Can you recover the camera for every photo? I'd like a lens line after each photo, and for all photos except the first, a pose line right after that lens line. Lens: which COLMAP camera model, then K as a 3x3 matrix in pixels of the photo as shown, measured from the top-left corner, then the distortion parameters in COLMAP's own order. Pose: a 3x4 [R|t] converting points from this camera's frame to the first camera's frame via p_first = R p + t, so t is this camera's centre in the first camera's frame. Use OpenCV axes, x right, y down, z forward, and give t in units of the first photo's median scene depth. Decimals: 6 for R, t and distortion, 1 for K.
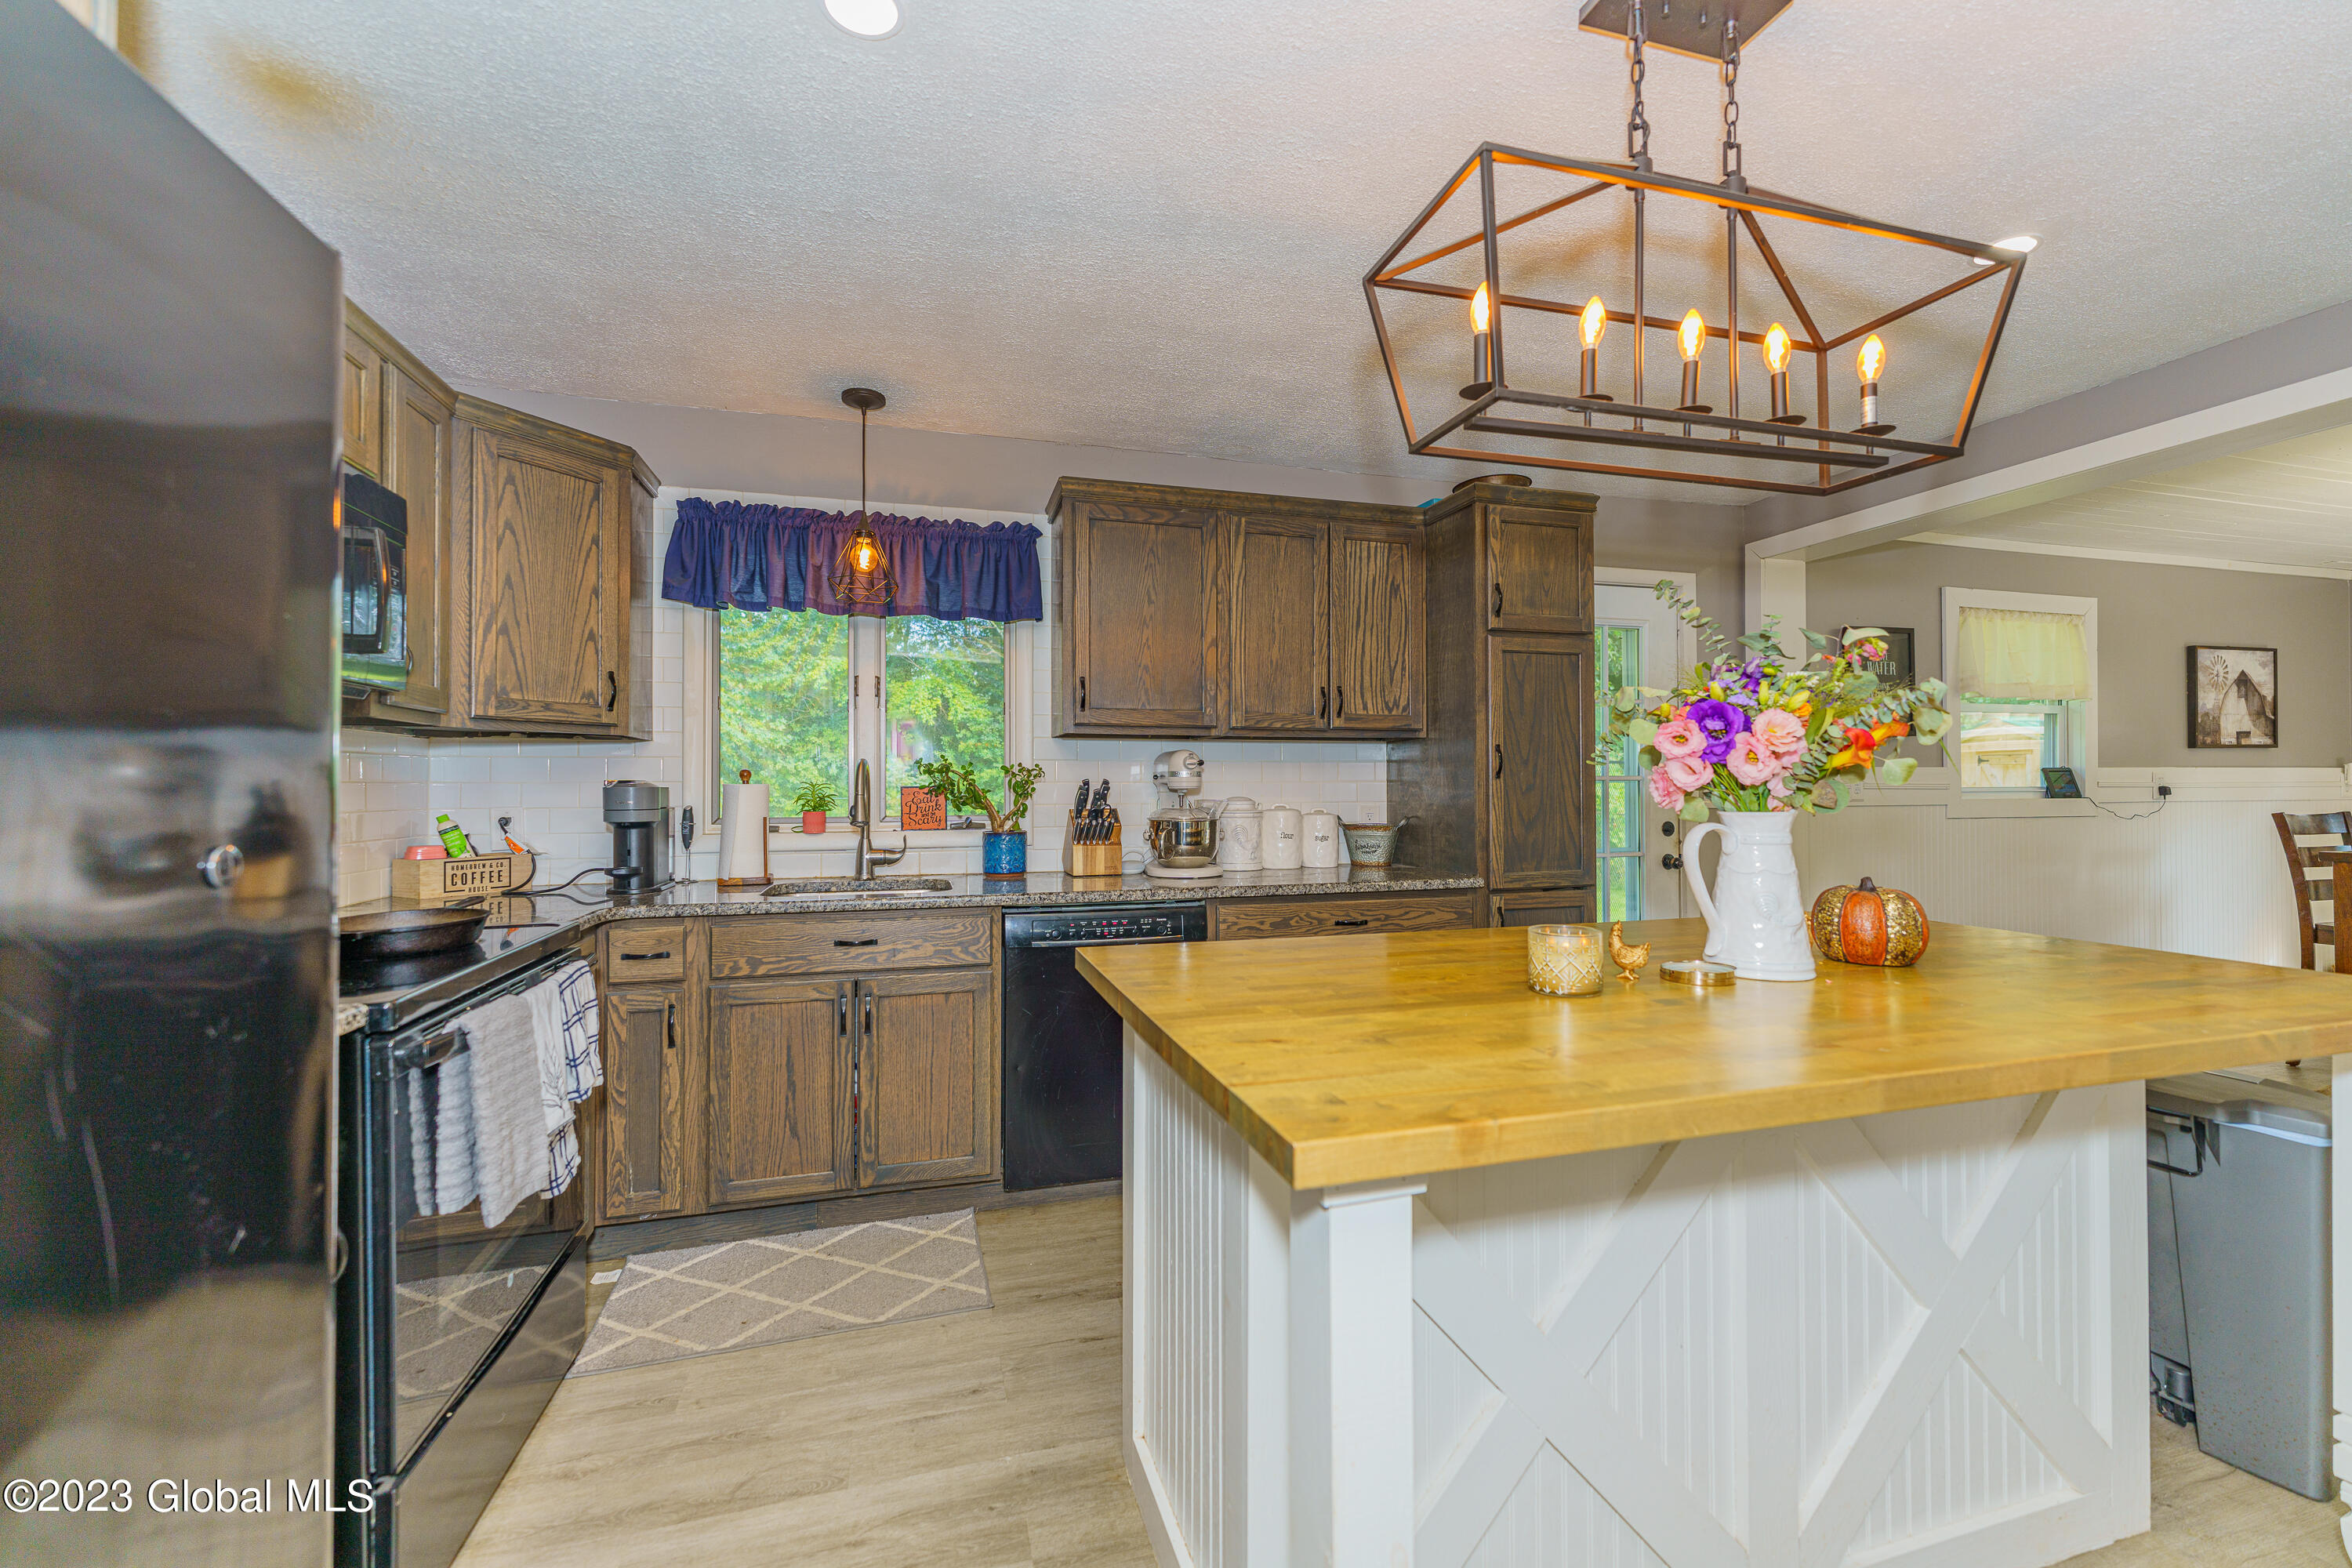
lens RADIAL K [[938.7, 0, 1174.8], [0, 938.7, 778.3], [0, 0, 1]] dist [0.004942, -0.000183]
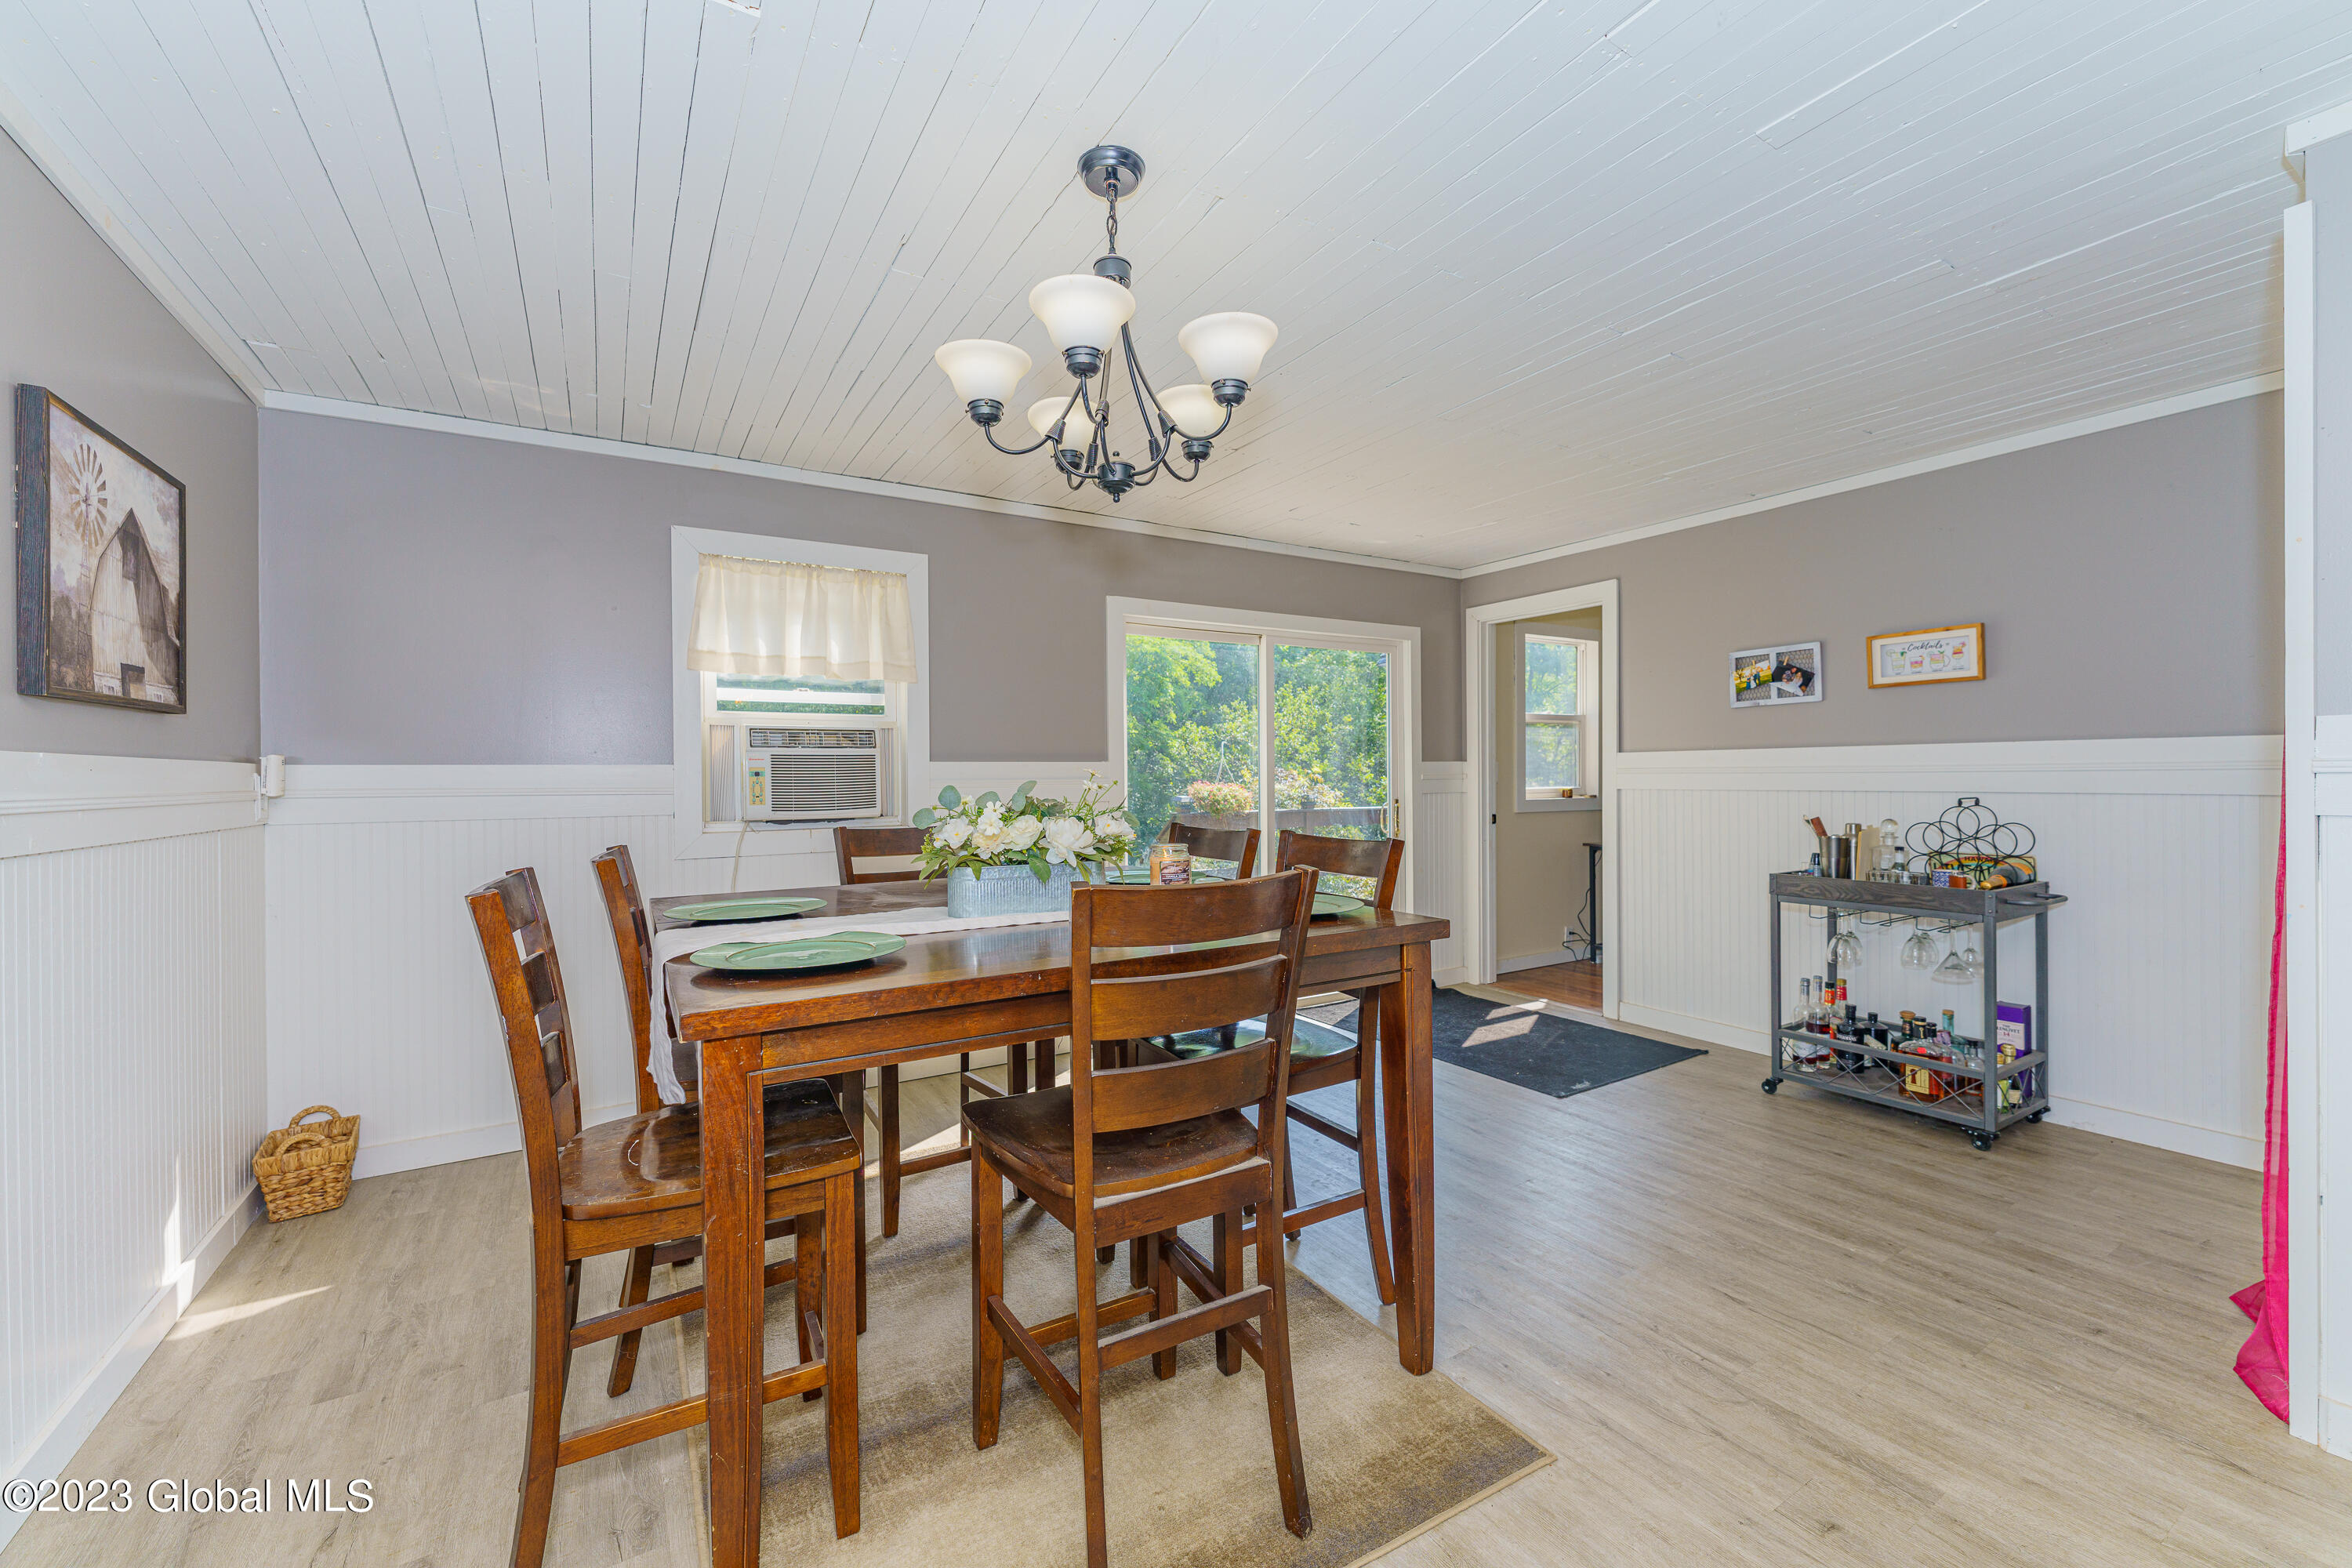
lens RADIAL K [[938.7, 0, 1187.3], [0, 938.7, 779.7], [0, 0, 1]] dist [0.004942, -0.000183]
pose [[-0.270966, 0.003212, 0.962583, 0.998062], [0.000651, 0.999995, -0.003154, -0.000812], [-0.962589, -0.000228, -0.270967, 1.076106]]
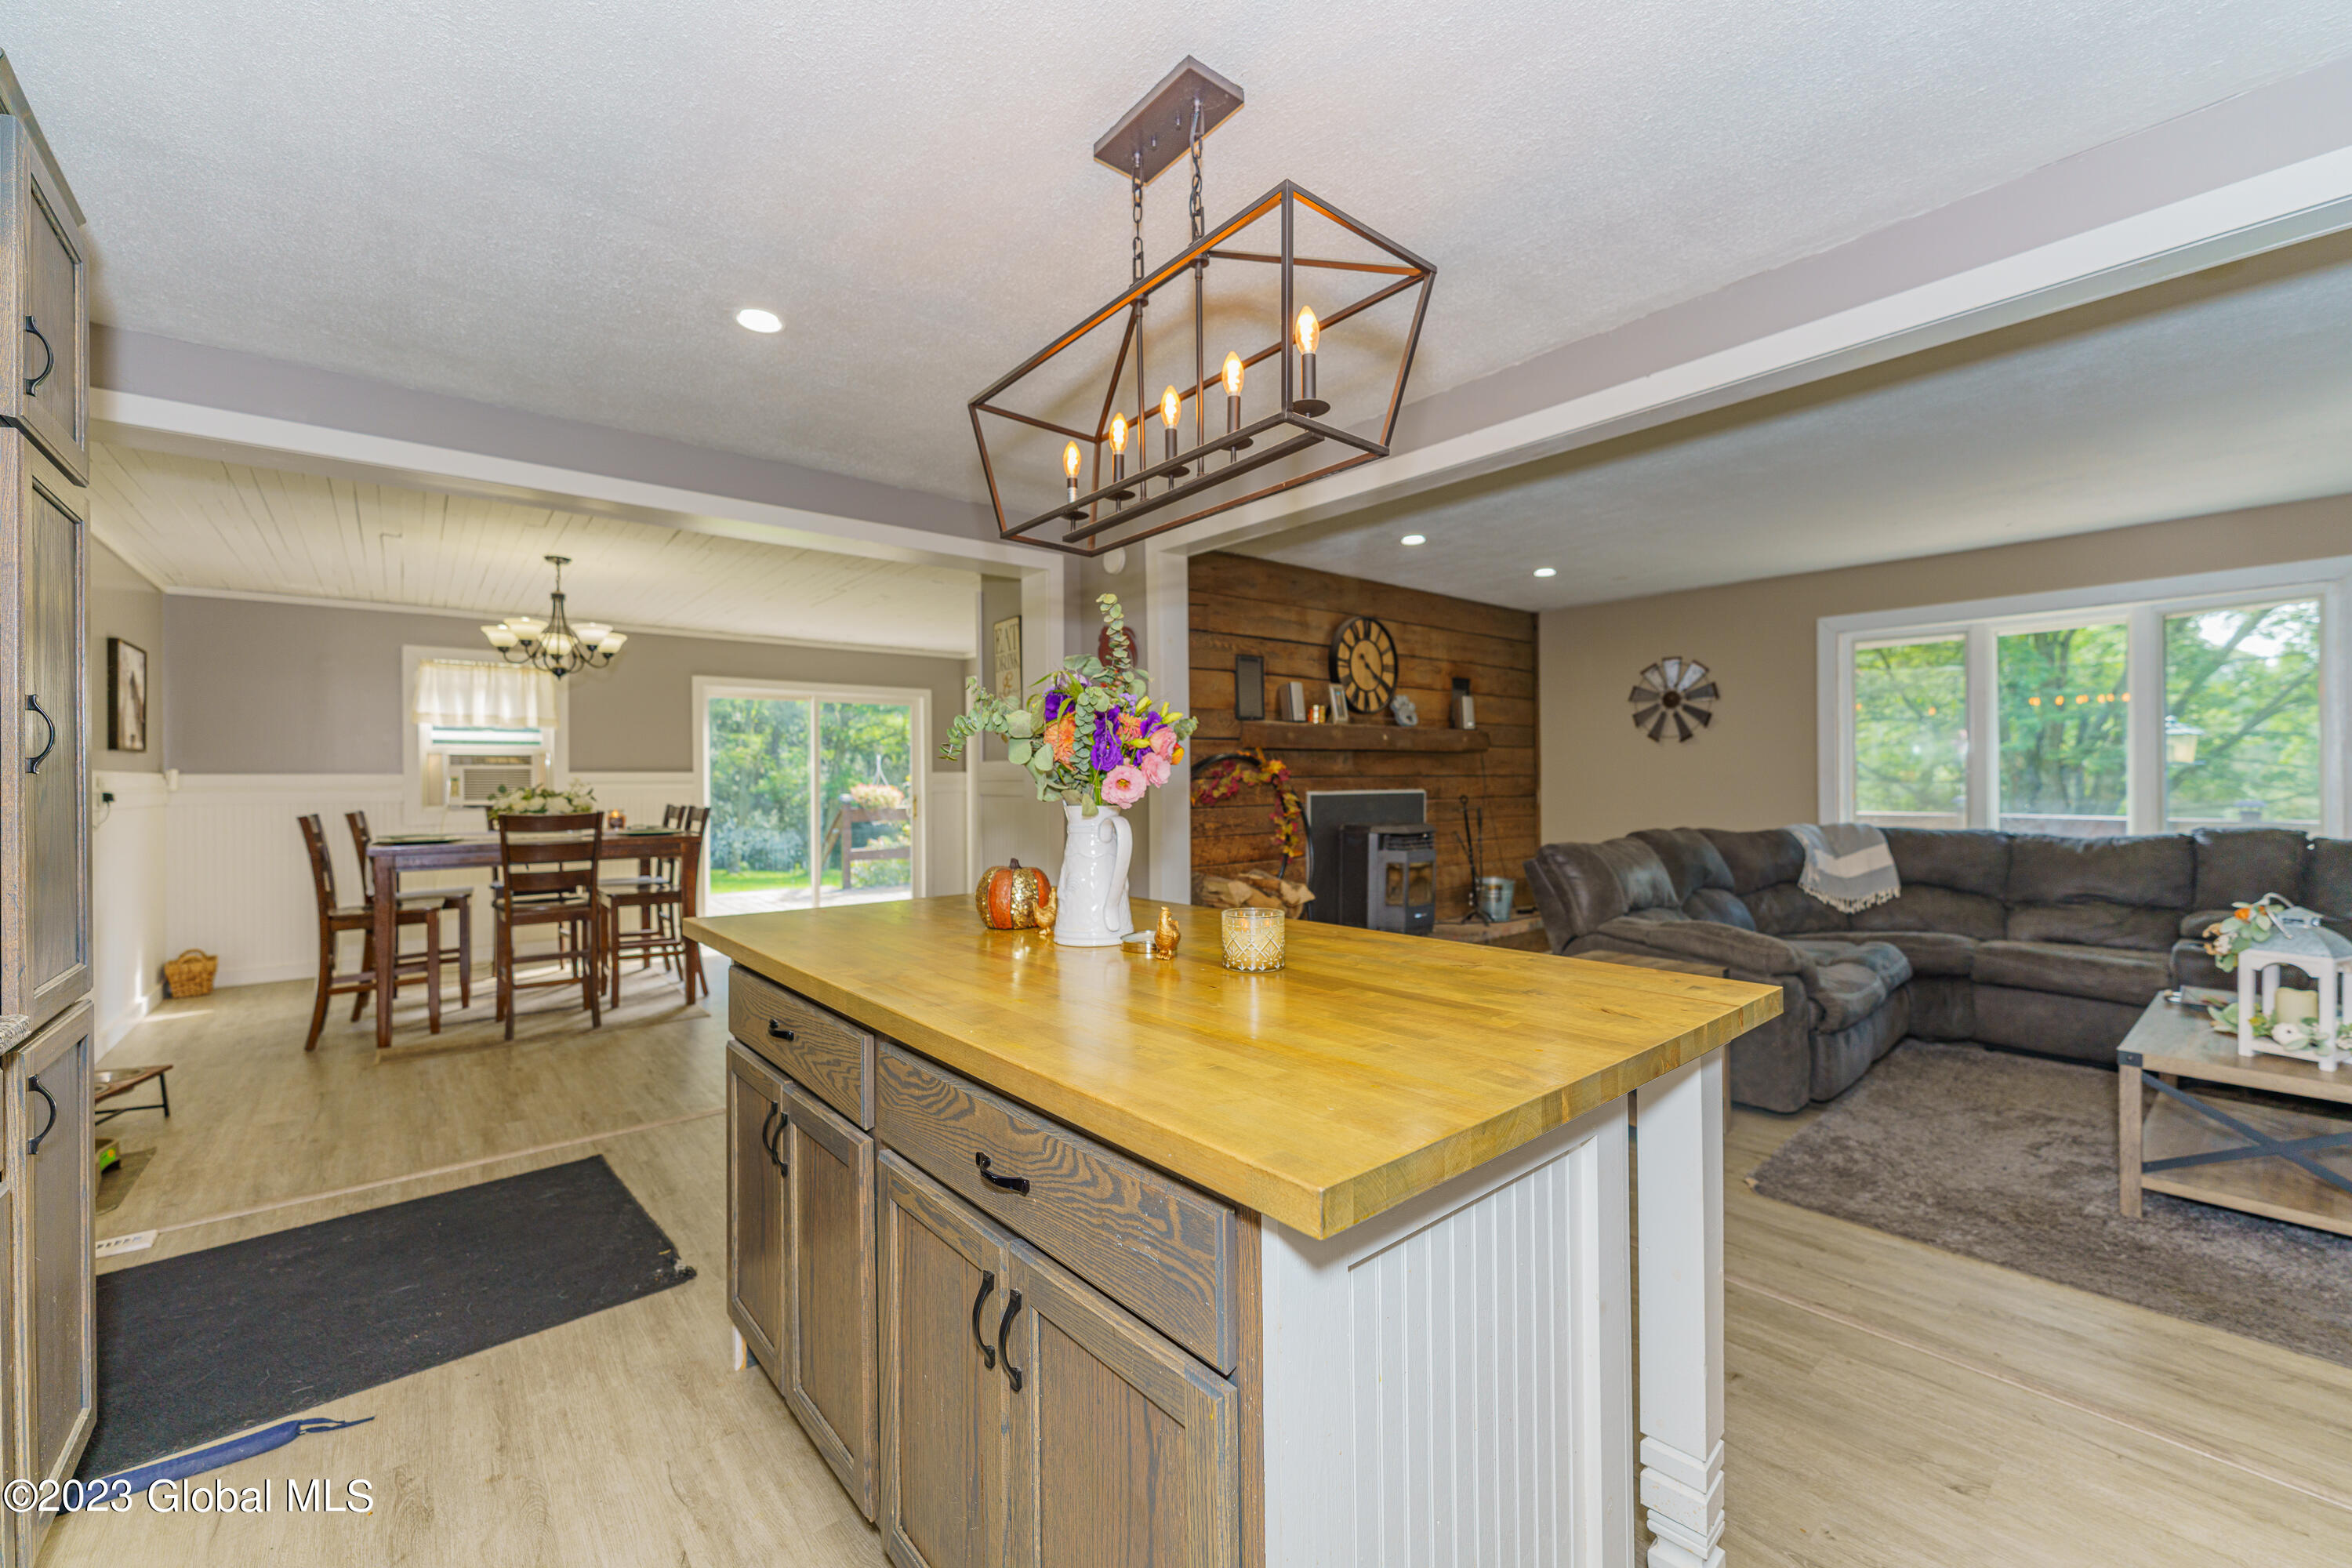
lens RADIAL K [[938.7, 0, 1179.9], [0, 938.7, 779.5], [0, 0, 1]] dist [0.004942, -0.000183]
pose [[-0.399748, 0.008631, 0.916584, -0.245692], [-0.000267, 0.999955, -0.009533, 0.006711], [-0.916625, -0.004056, -0.399728, 0.654187]]
